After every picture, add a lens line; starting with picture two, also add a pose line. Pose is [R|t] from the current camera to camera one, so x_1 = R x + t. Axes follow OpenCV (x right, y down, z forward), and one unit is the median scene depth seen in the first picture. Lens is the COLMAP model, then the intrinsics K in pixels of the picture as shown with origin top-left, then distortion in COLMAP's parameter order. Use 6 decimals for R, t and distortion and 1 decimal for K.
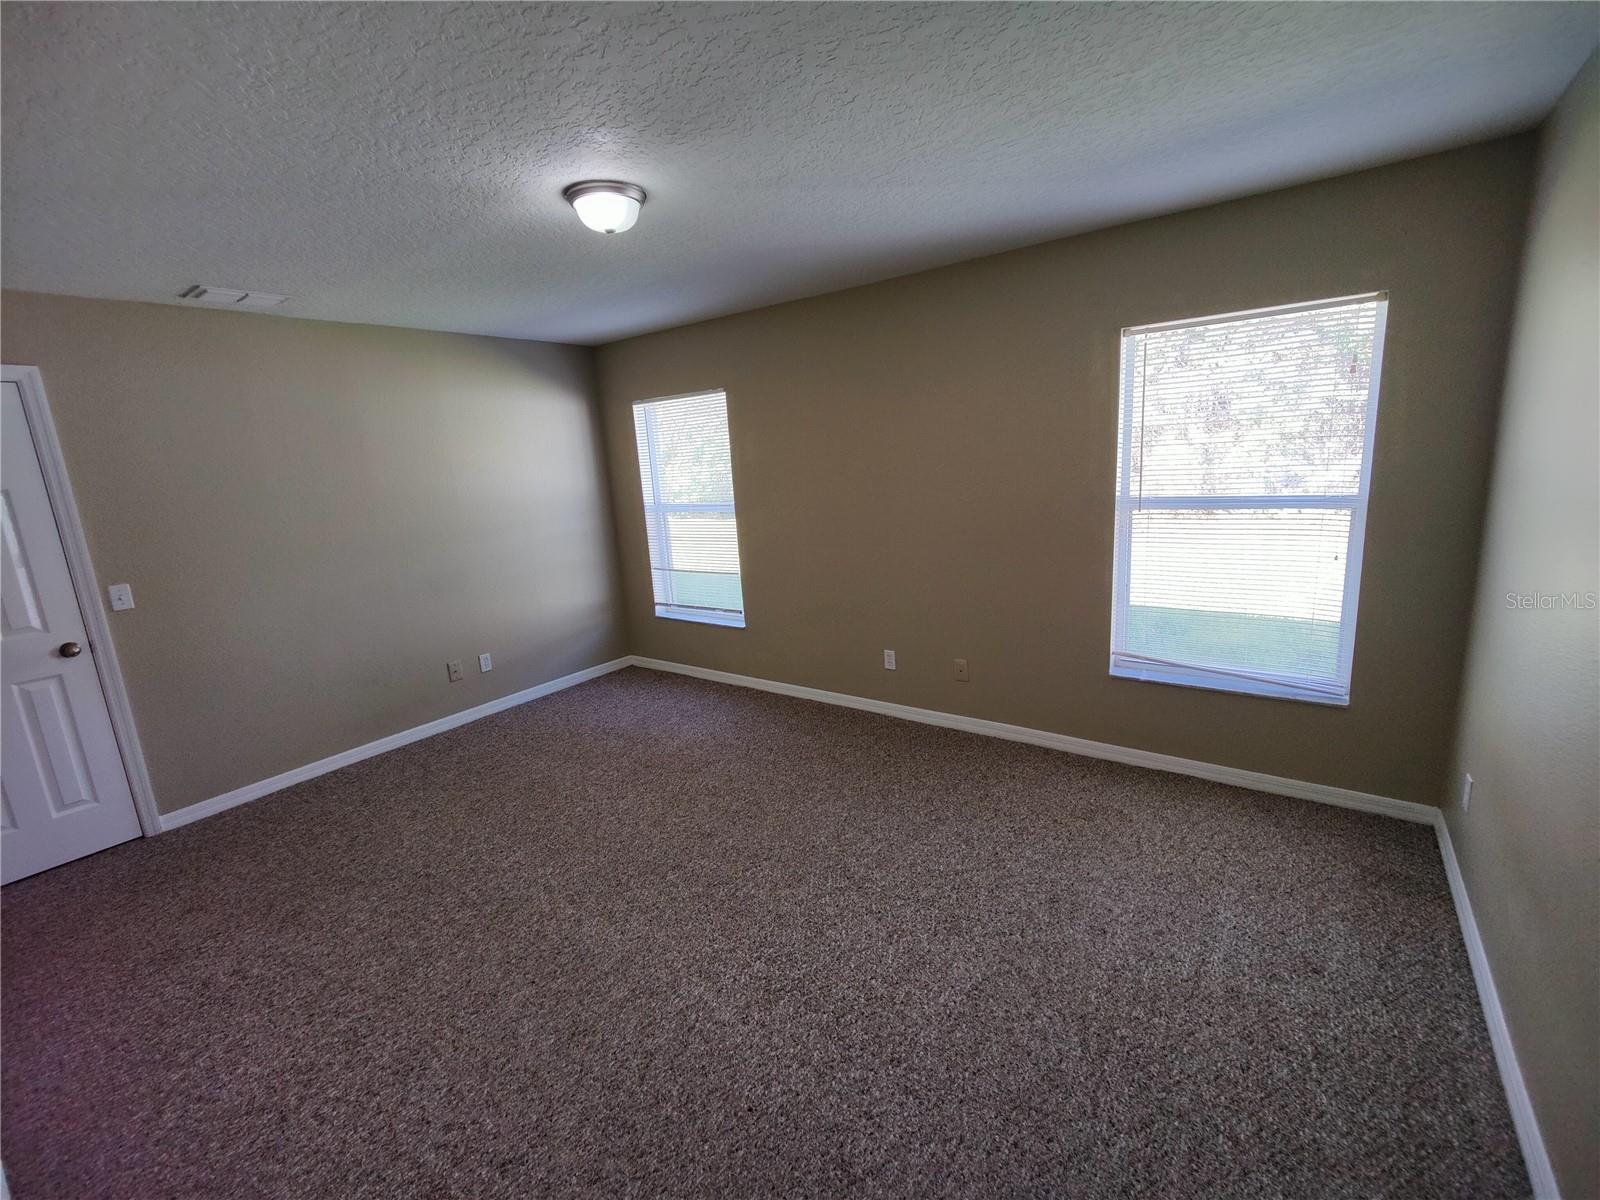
lens RADIAL K [[691.7, 0, 800.5], [0, 691.7, 593.8], [0, 0, 1]] dist [0.023908, -0.018812]
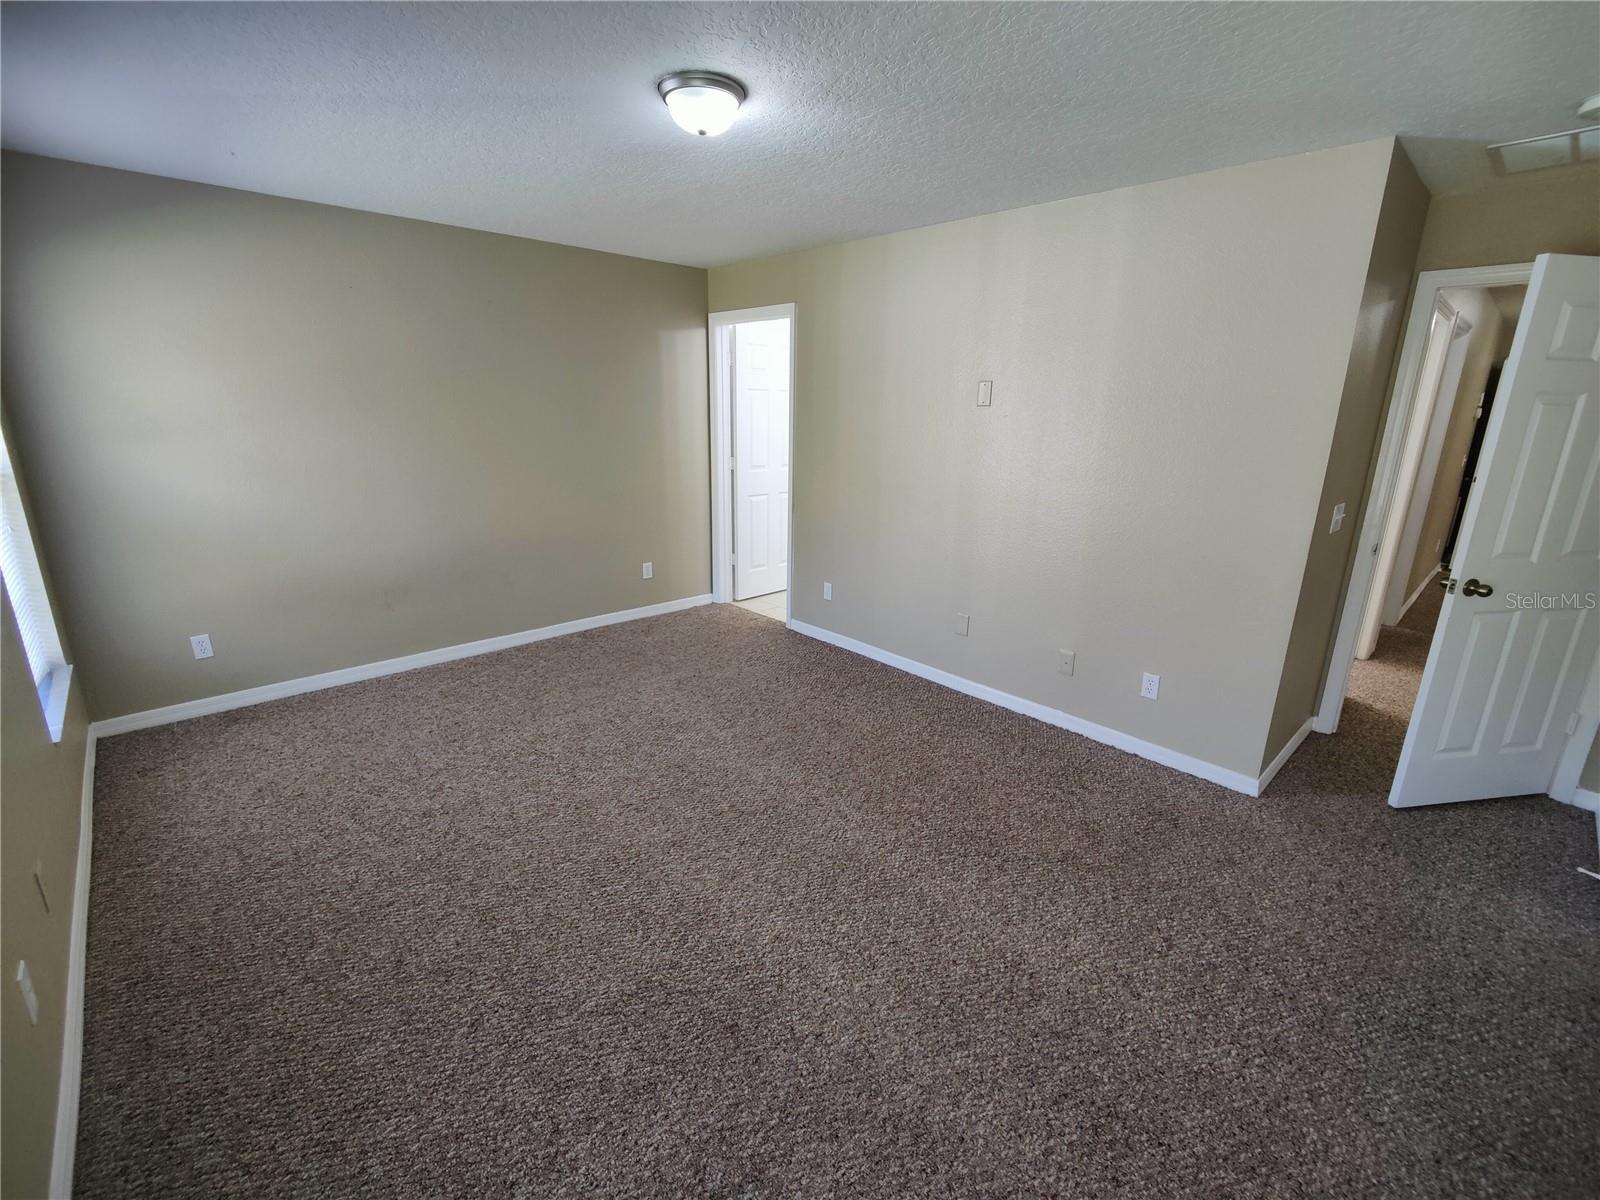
lens RADIAL K [[691.7, 0, 800.5], [0, 691.7, 593.8], [0, 0, 1]] dist [0.023908, -0.018812]
pose [[-0.983238, -0.004952, 0.182257, -0.507665], [0.077851, 0.892520, 0.444239, -0.336128], [-0.164868, 0.450981, -0.877174, 1.836469]]
